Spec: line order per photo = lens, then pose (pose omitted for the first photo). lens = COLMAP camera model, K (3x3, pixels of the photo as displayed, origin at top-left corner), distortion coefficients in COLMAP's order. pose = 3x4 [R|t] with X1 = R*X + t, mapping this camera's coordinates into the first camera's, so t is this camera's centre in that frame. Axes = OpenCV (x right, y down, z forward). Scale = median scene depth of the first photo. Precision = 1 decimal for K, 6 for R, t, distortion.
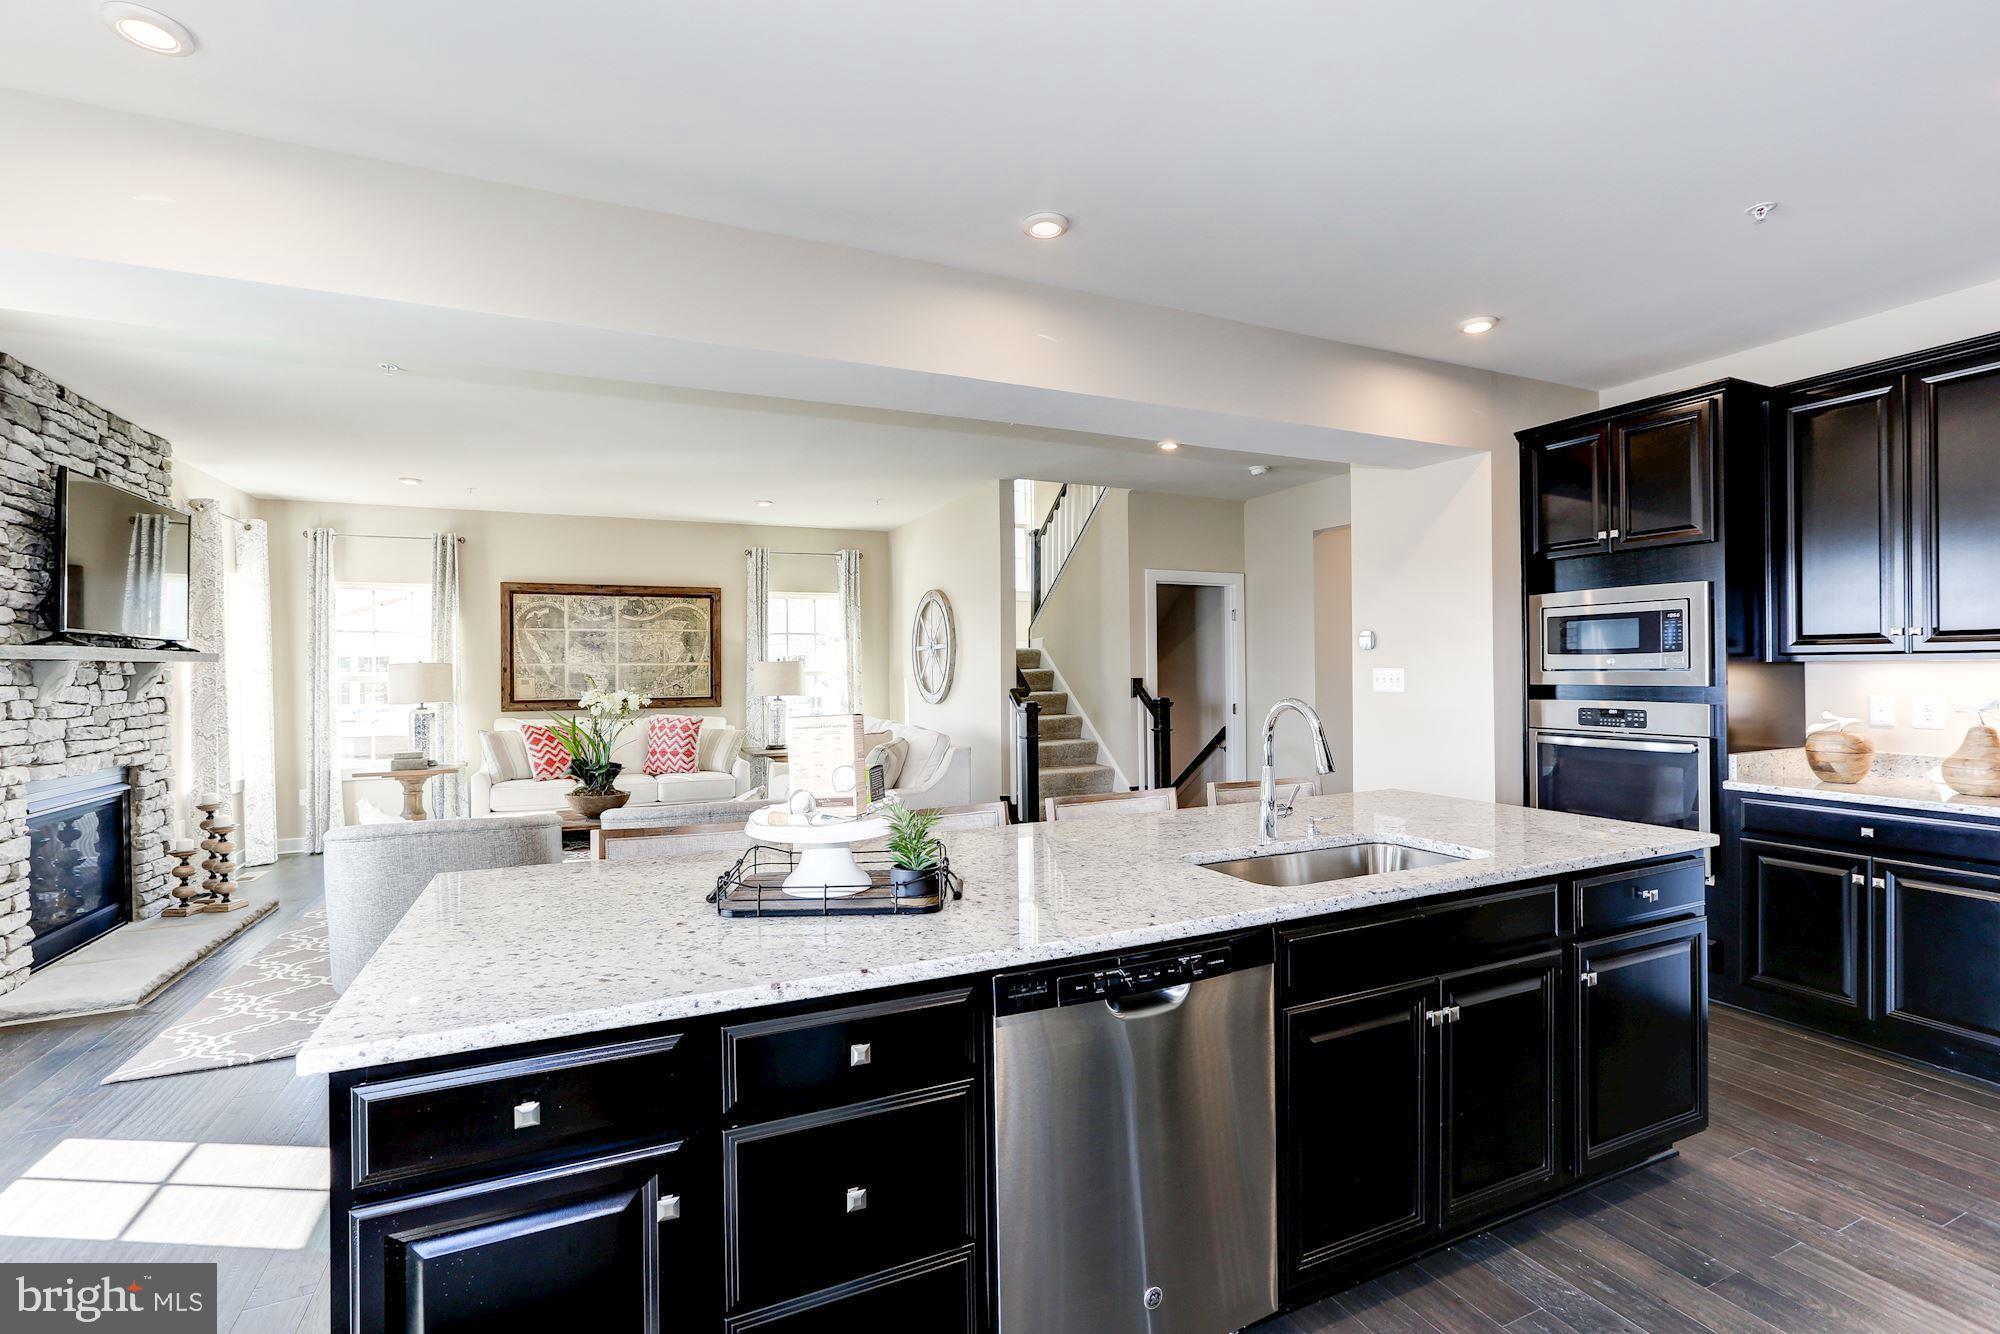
lens RADIAL K [[906.9, 0, 1016.3], [0, 906.9, 666.1], [0, 0, 1]] dist [-0.003847, -0.000933]
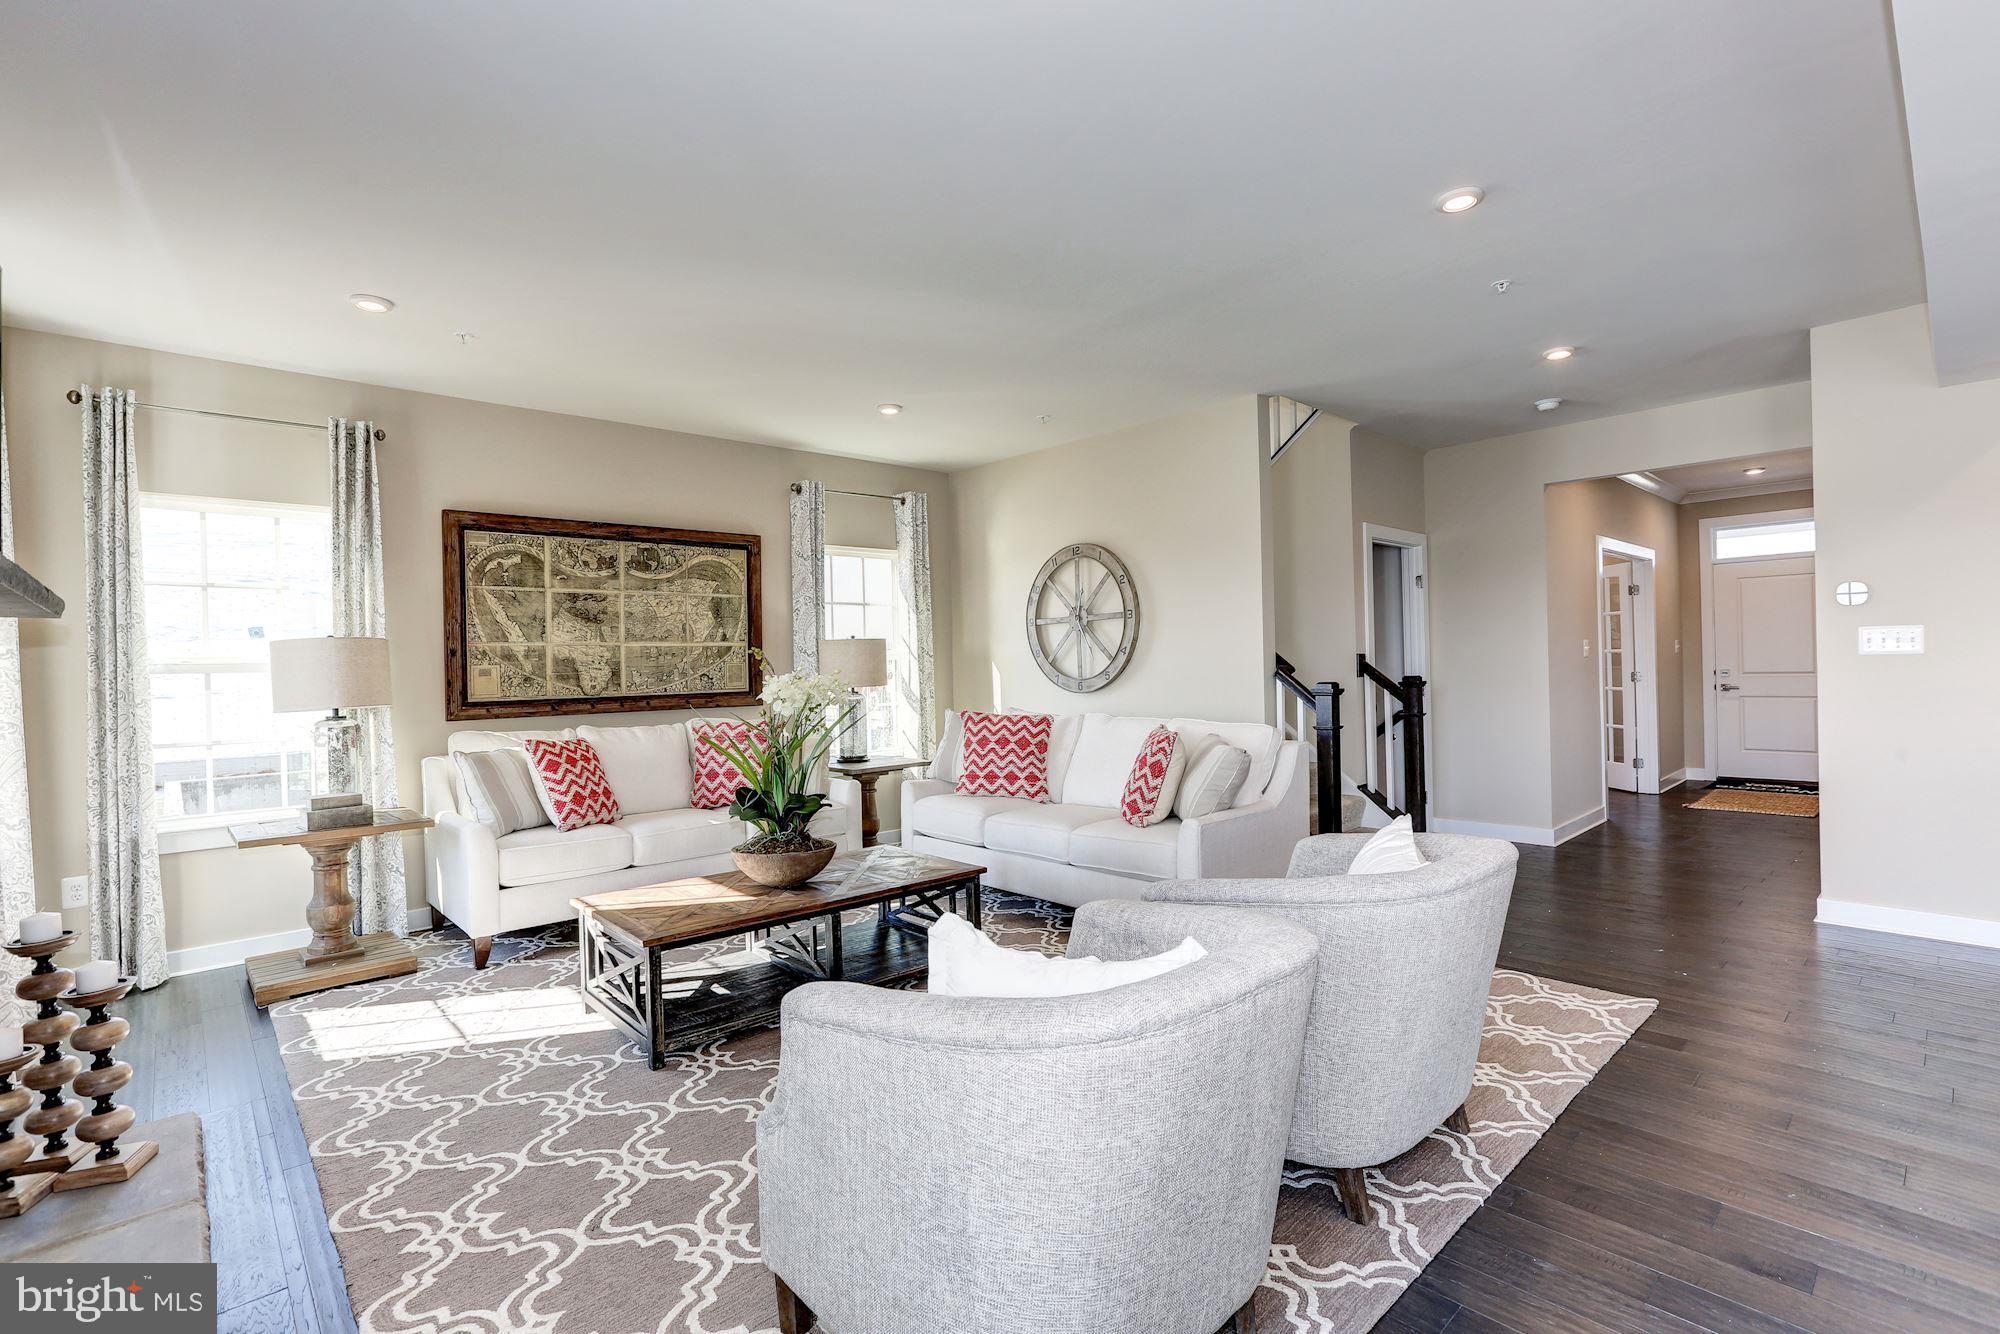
lens RADIAL K [[906.9, 0, 996.5], [0, 906.9, 667.6], [0, 0, 1]] dist [-0.003847, -0.000933]
pose [[0.946835, -0.014623, 0.321388, -0.407357], [0.014097, 0.999893, 0.003962, 0.016612], [-0.321412, 0.000779, 0.946939, 0.297724]]
